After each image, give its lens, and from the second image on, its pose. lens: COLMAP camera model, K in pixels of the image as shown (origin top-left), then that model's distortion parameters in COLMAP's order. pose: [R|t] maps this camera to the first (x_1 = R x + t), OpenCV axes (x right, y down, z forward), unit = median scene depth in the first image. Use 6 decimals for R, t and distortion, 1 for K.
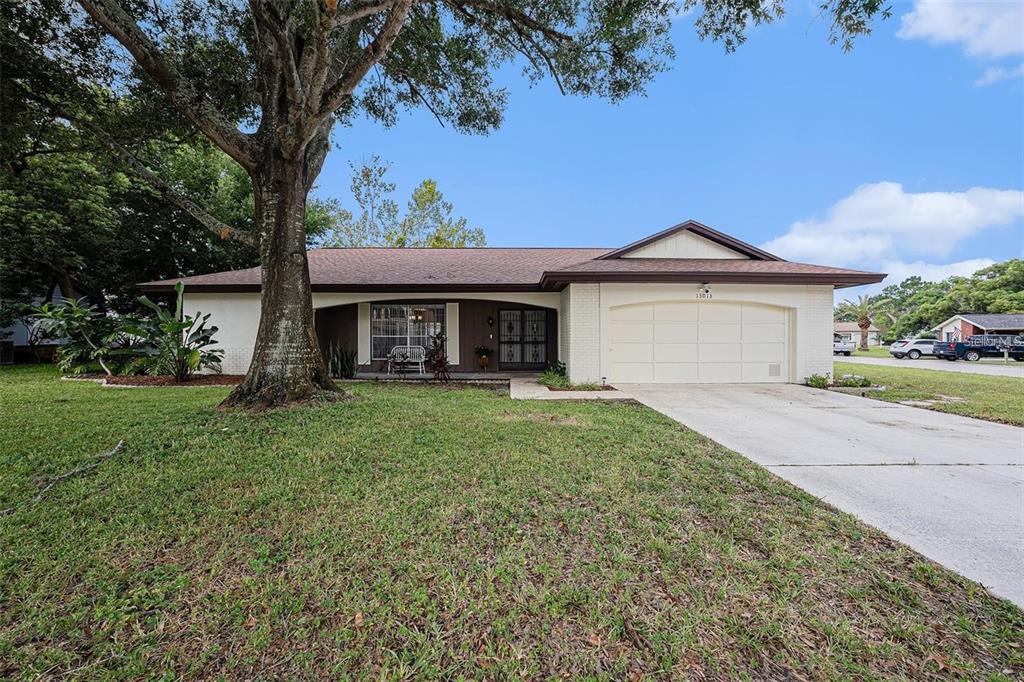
lens RADIAL K [[372.1, 0, 512.0], [0, 372.1, 341.0], [0, 0, 1]] dist [-0.000296, -0.000101]
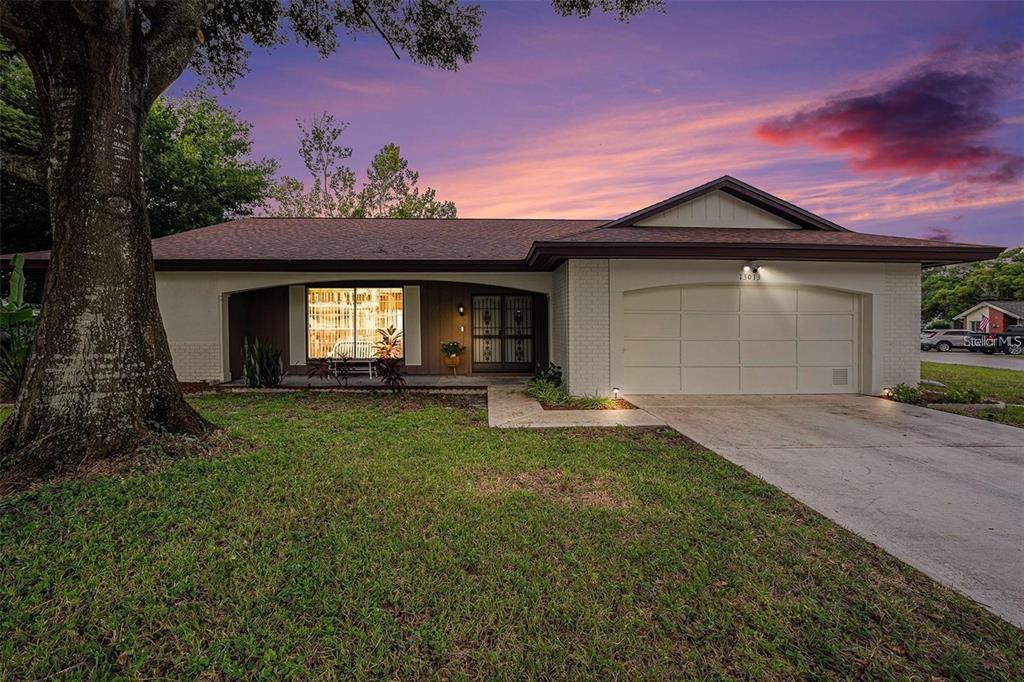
lens RADIAL K [[372.1, 0, 512.0], [0, 372.1, 341.0], [0, 0, 1]] dist [-0.000296, -0.000101]
pose [[0.997793, -0.005730, 0.066147, -0.004161], [0.003010, 0.999149, 0.041140, -0.021703], [-0.066326, -0.040850, 0.996961, 0.240980]]
